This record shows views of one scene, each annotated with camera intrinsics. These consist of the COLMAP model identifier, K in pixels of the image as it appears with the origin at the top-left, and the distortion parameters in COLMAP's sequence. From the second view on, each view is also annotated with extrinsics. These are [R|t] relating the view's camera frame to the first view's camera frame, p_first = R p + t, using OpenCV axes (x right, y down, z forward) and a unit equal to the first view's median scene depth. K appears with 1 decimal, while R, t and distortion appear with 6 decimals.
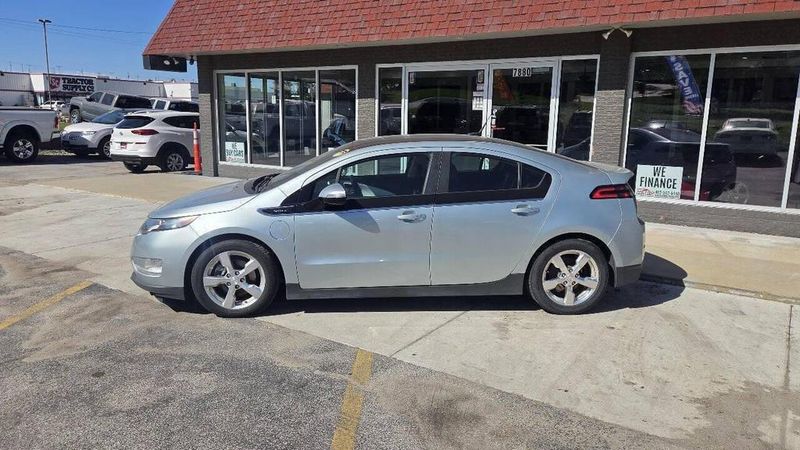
lens RADIAL K [[584.6, 0, 400.0], [0, 584.6, 225.0], [0, 0, 1]] dist [0.072094, -0.081292]
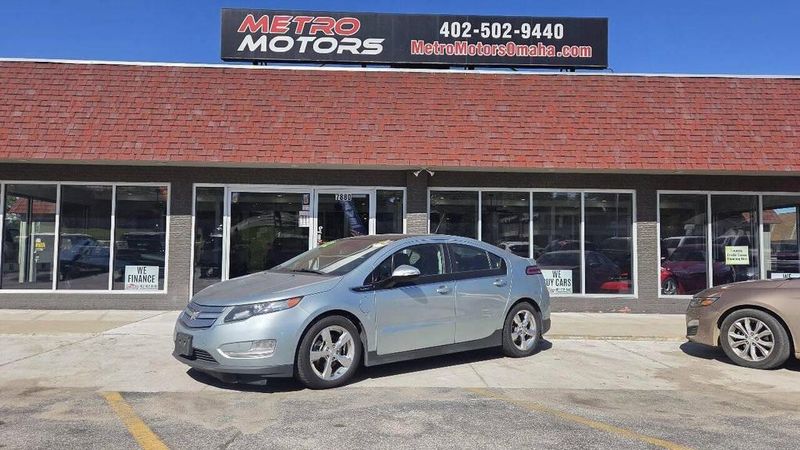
lens RADIAL K [[584.6, 0, 400.0], [0, 584.6, 225.0], [0, 0, 1]] dist [0.072094, -0.081292]
pose [[0.810245, 0.022256, 0.585669, -0.469155], [0.110149, 0.975690, -0.189464, 0.045744], [-0.575648, 0.218023, 0.788096, -0.011892]]
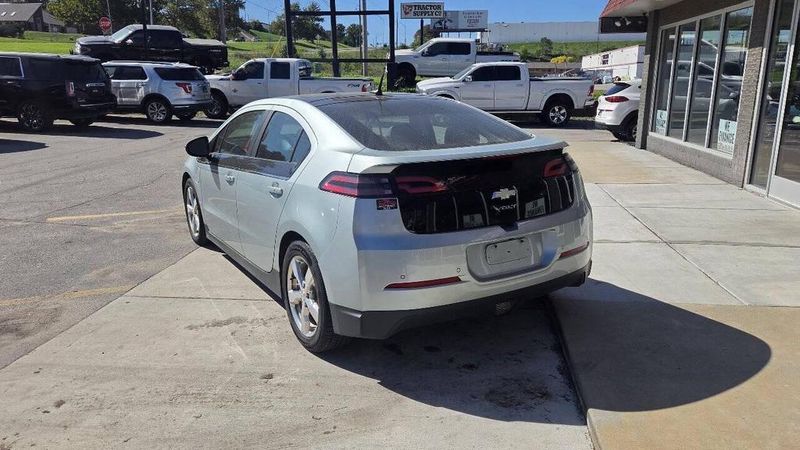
lens RADIAL K [[584.6, 0, 400.0], [0, 584.6, 225.0], [0, 0, 1]] dist [0.072094, -0.081292]
pose [[0.459578, 0.193470, -0.866809, 0.535404], [-0.152826, 0.978654, 0.137406, -0.061576], [0.874890, 0.069322, 0.479335, 0.434722]]
